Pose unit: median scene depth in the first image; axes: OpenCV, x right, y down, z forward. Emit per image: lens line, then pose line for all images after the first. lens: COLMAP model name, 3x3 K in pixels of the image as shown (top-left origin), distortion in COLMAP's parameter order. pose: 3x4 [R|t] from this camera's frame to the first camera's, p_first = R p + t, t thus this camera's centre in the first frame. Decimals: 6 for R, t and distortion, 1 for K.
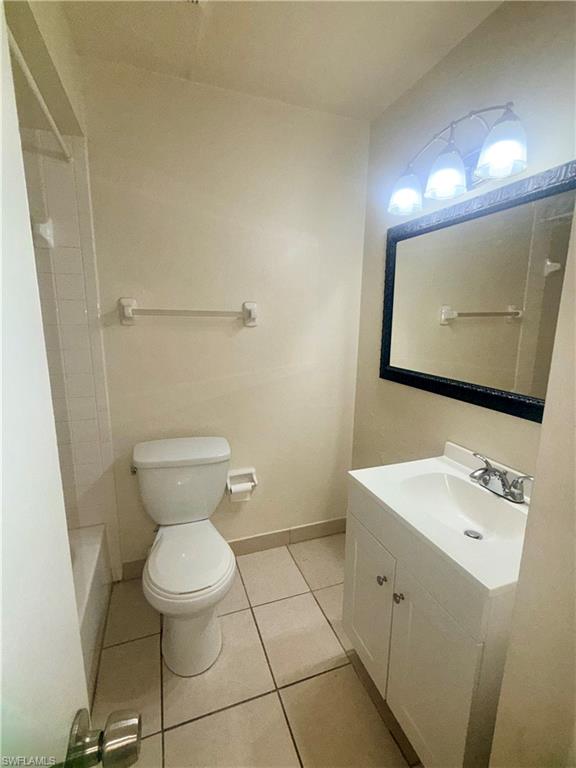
lens RADIAL K [[354.4, 0, 290.2], [0, 354.4, 385.9], [0, 0, 1]] dist [0.001491, -0.000266]
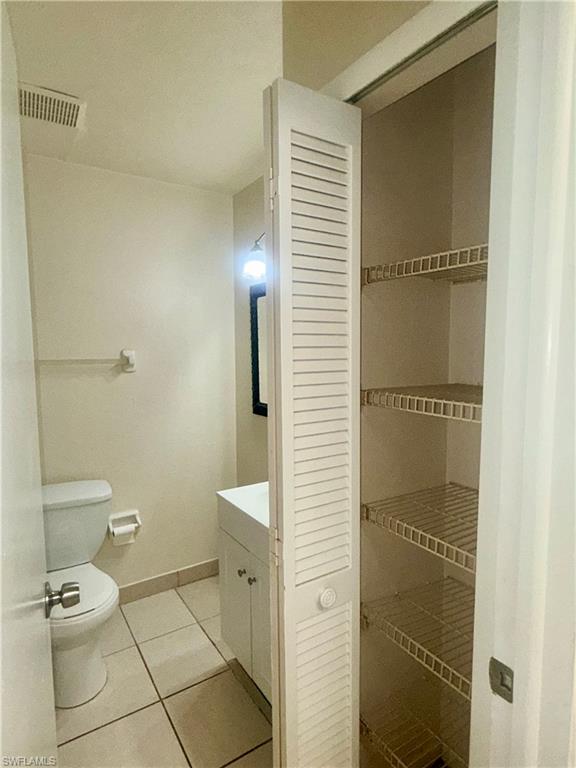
lens RADIAL K [[433.6, 0, 288.0], [0, 433.6, 384.0], [0, 0, 1]] dist [-0.002952, 0.002034]
pose [[0.974937, -0.040995, 0.218673, 0.072602], [0.064977, 0.992491, -0.103634, 0.037487], [-0.212783, 0.115245, 0.970279, -0.391381]]
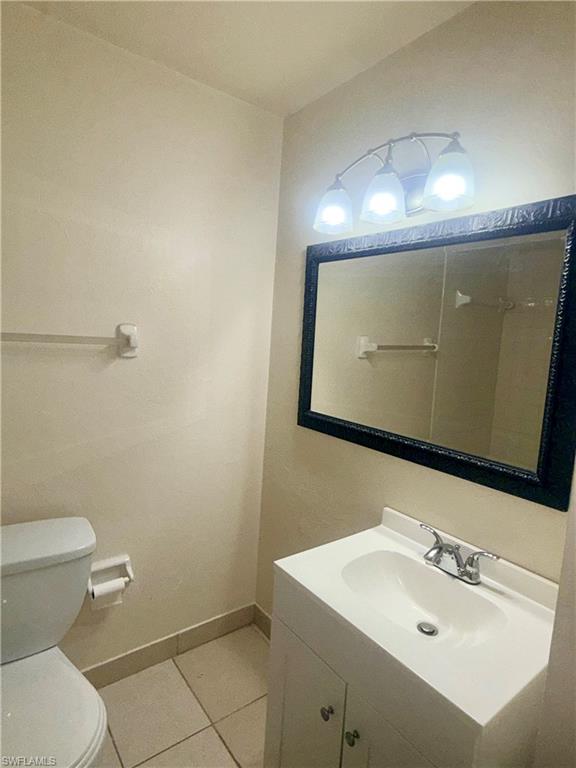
lens RADIAL K [[433.6, 0, 288.0], [0, 433.6, 384.0], [0, 0, 1]] dist [-0.002952, 0.002034]
pose [[0.955519, 0.009523, 0.294776, -0.064162], [0.010129, 0.997829, -0.065069, -0.057311], [-0.294756, 0.065160, 0.953348, 0.071741]]
